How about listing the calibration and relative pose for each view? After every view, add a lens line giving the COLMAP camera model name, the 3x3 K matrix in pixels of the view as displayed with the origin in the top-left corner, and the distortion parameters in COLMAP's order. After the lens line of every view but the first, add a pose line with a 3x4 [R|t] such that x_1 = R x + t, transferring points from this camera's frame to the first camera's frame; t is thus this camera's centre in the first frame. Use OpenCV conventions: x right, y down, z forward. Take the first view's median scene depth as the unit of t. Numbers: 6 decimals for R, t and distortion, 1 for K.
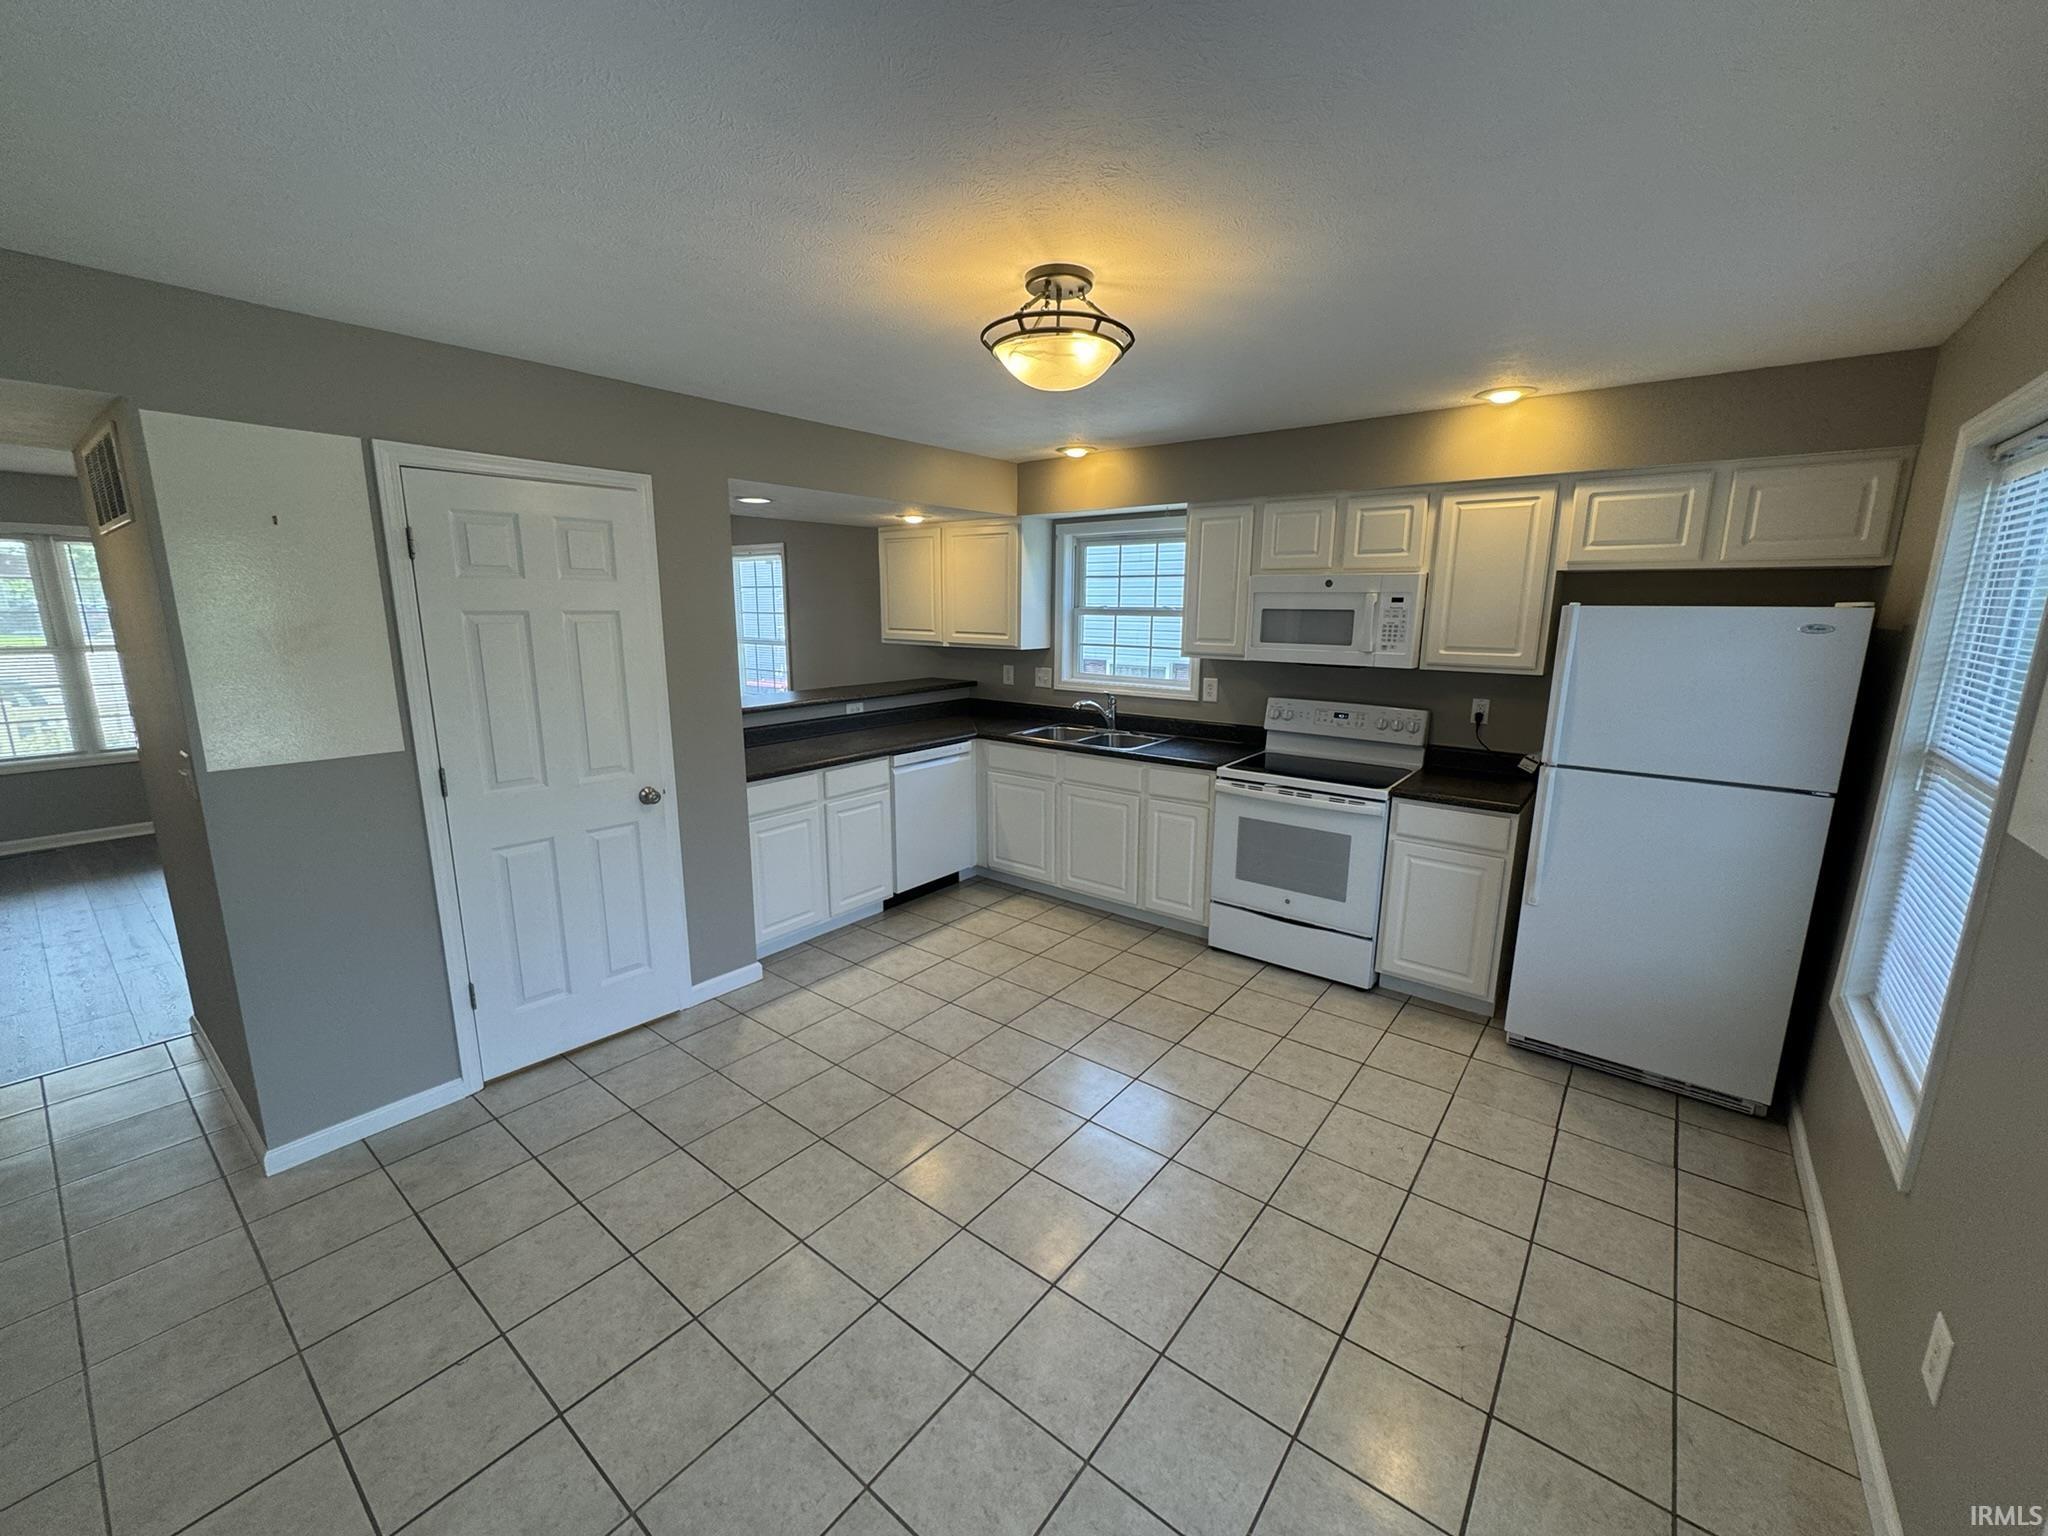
lens RADIAL K [[817.6, 0, 1022.8], [0, 817.6, 767.2], [0, 0, 1]] dist [-0.001345, 0.000044]
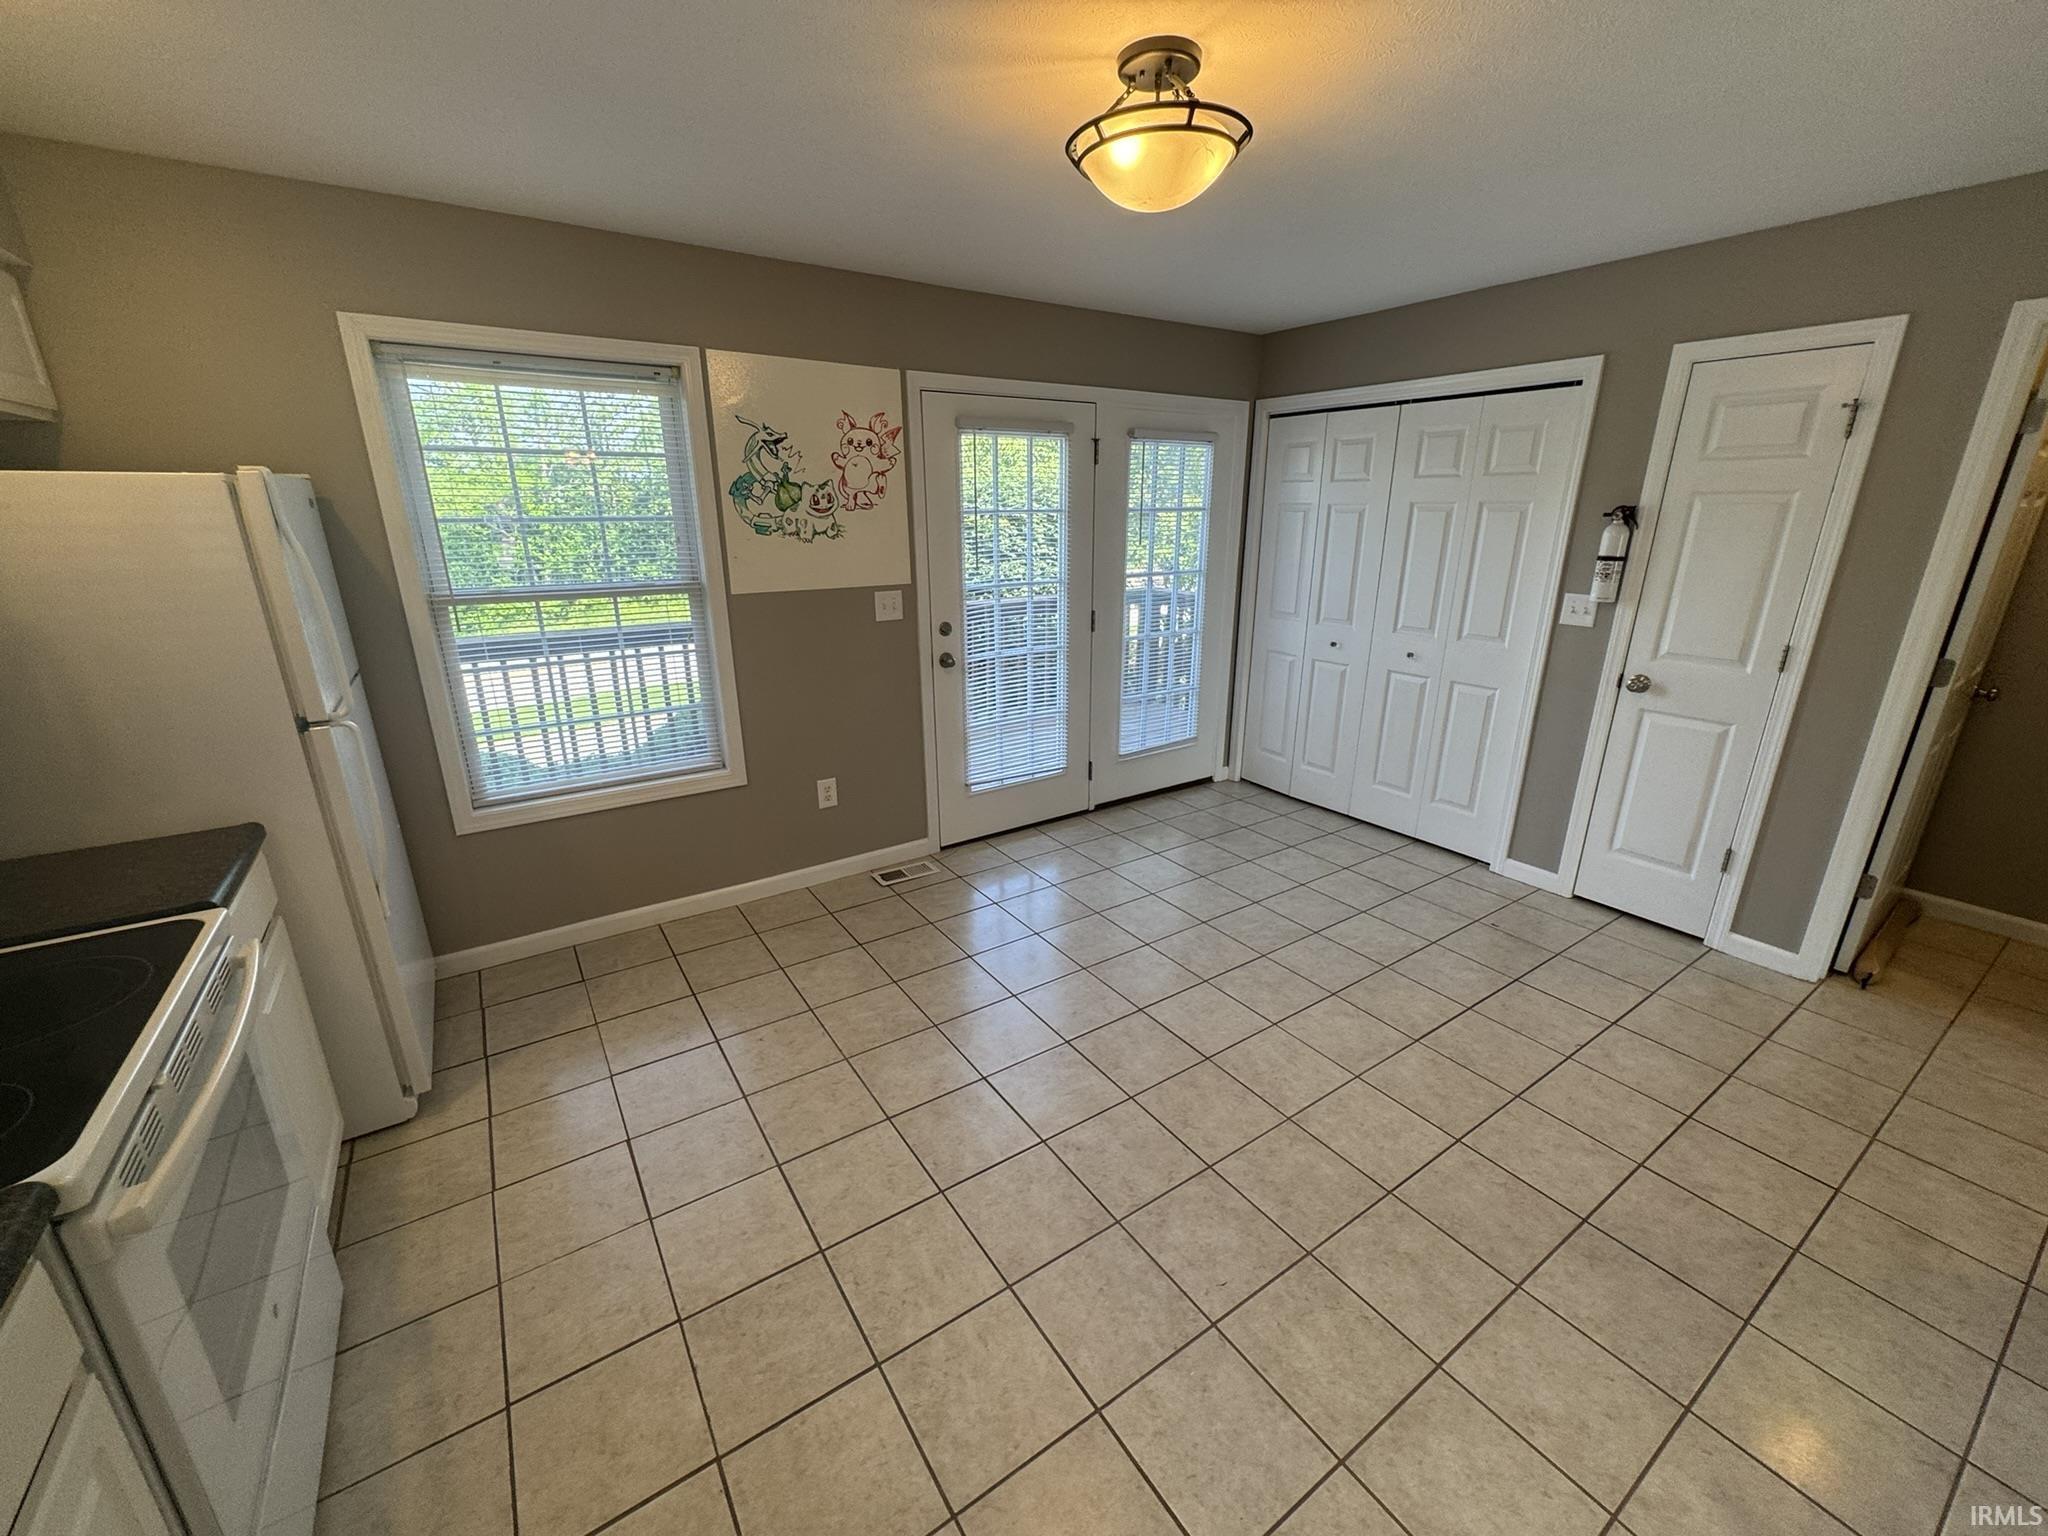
lens RADIAL K [[817.6, 0, 1022.8], [0, 817.6, 767.2], [0, 0, 1]] dist [-0.001345, 0.000044]
pose [[-0.951532, -0.096901, 0.291884, -0.070635], [0.057980, 0.875529, 0.479674, -0.199864], [-0.302034, 0.473348, -0.827476, 1.093464]]
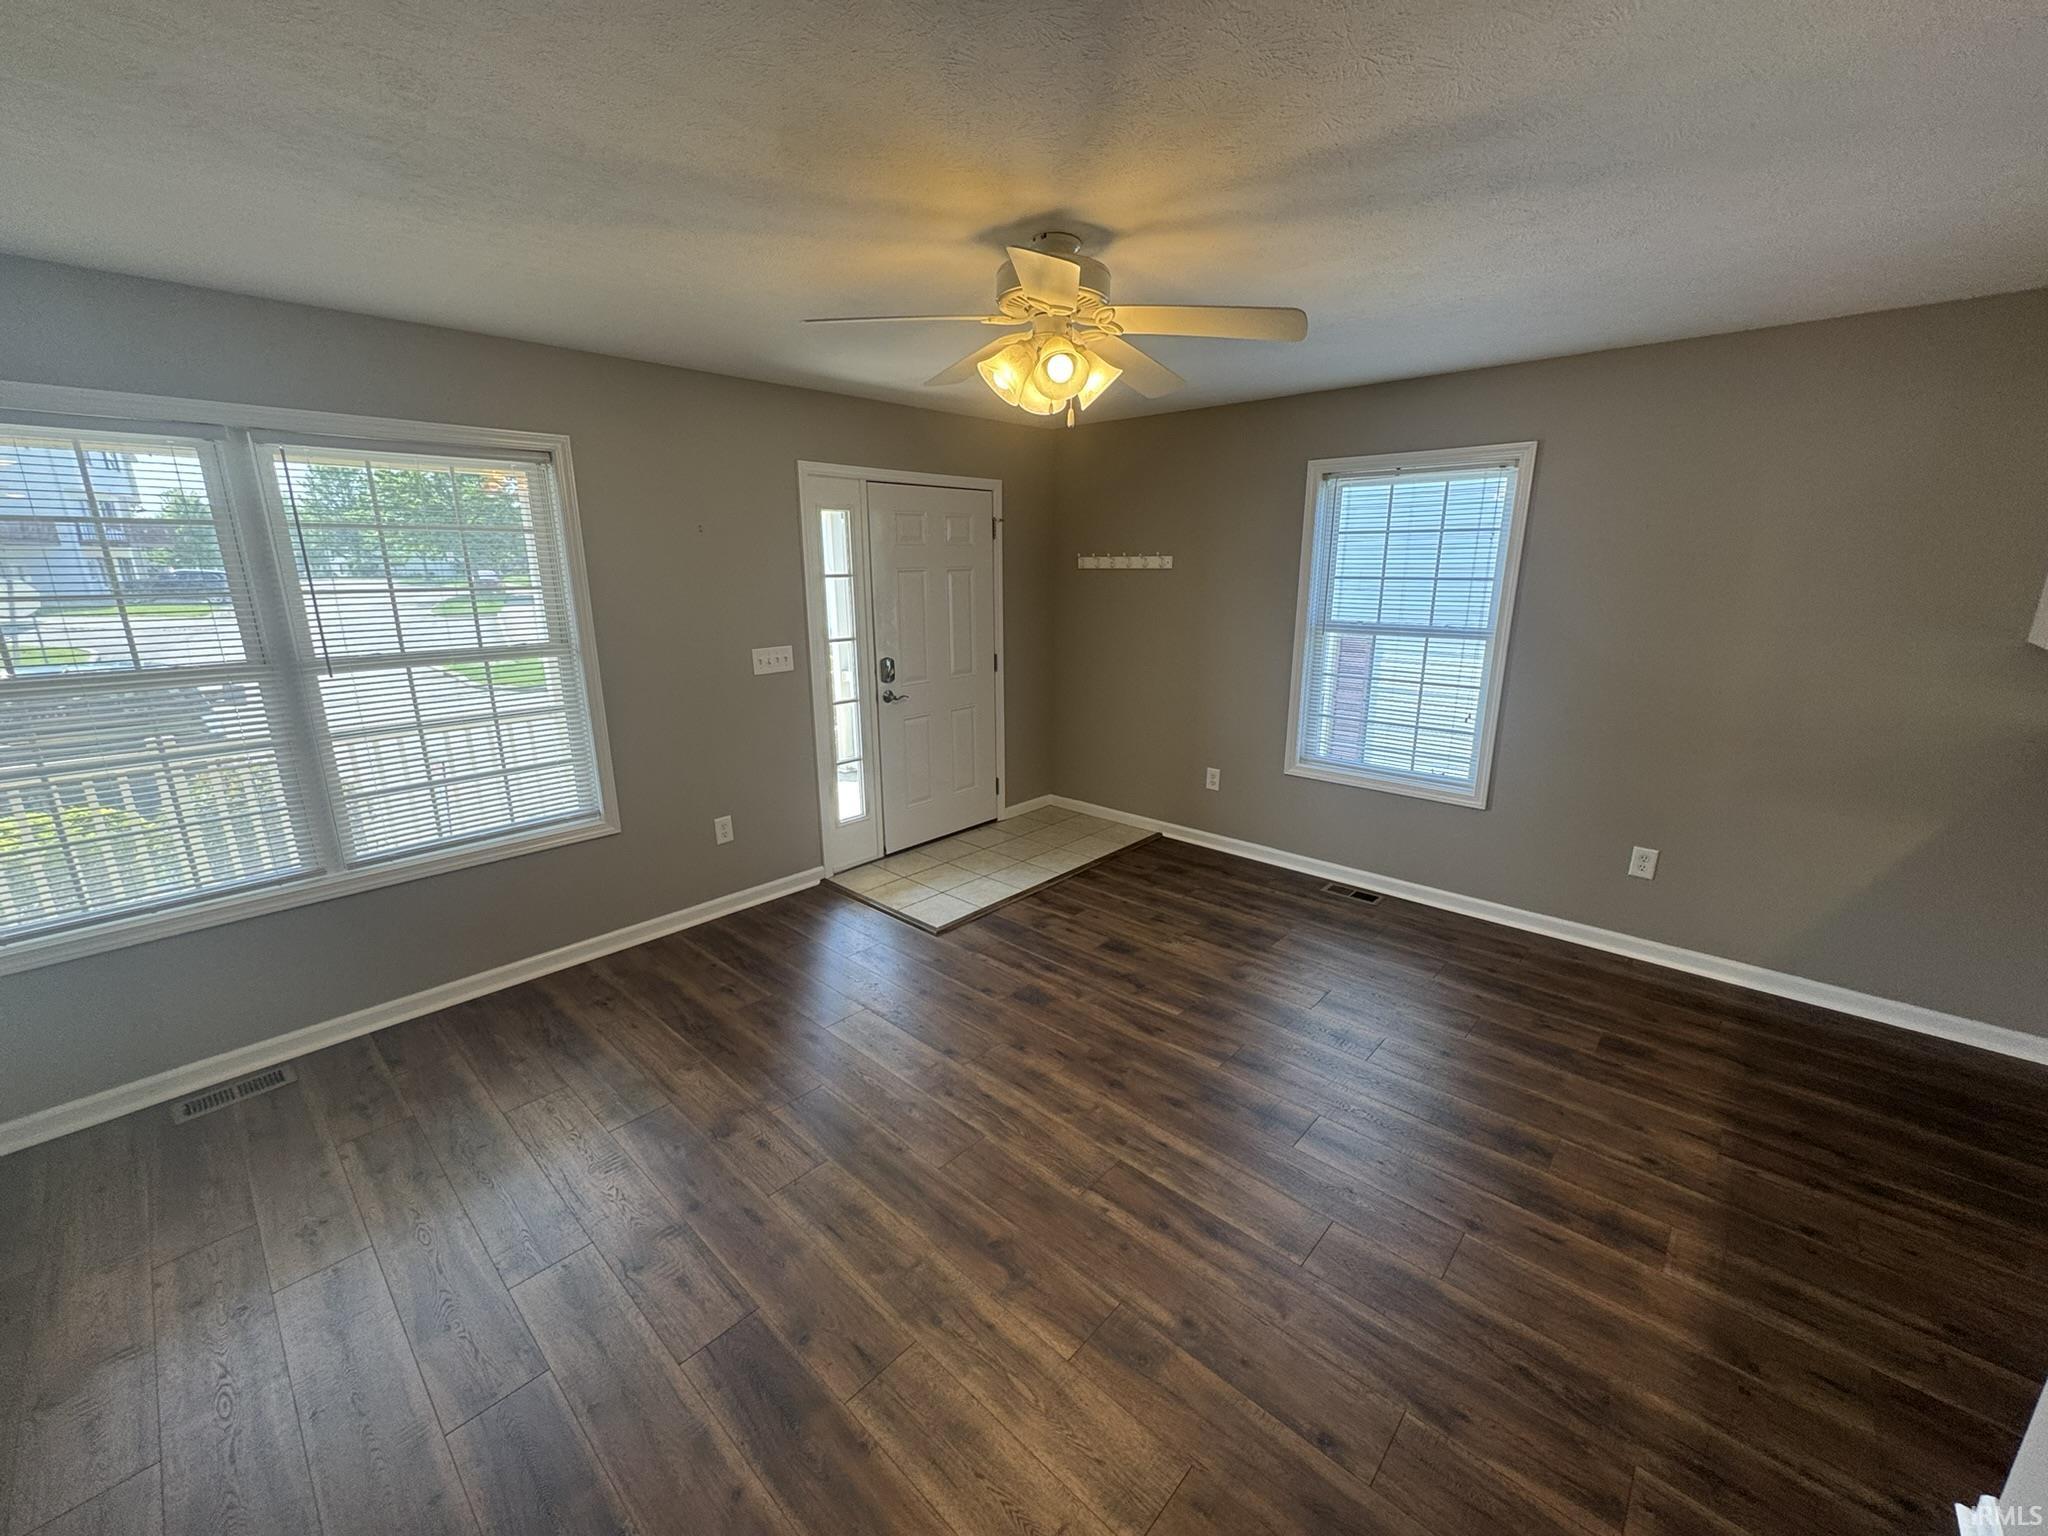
lens RADIAL K [[817.6, 0, 1022.8], [0, 817.6, 767.2], [0, 0, 1]] dist [-0.001345, 0.000044]
pose [[0.997014, 0.009331, -0.076661, -1.028195], [-0.005653, 0.998829, 0.048057, -0.163599], [0.077019, -0.047480, 0.995898, 0.806771]]
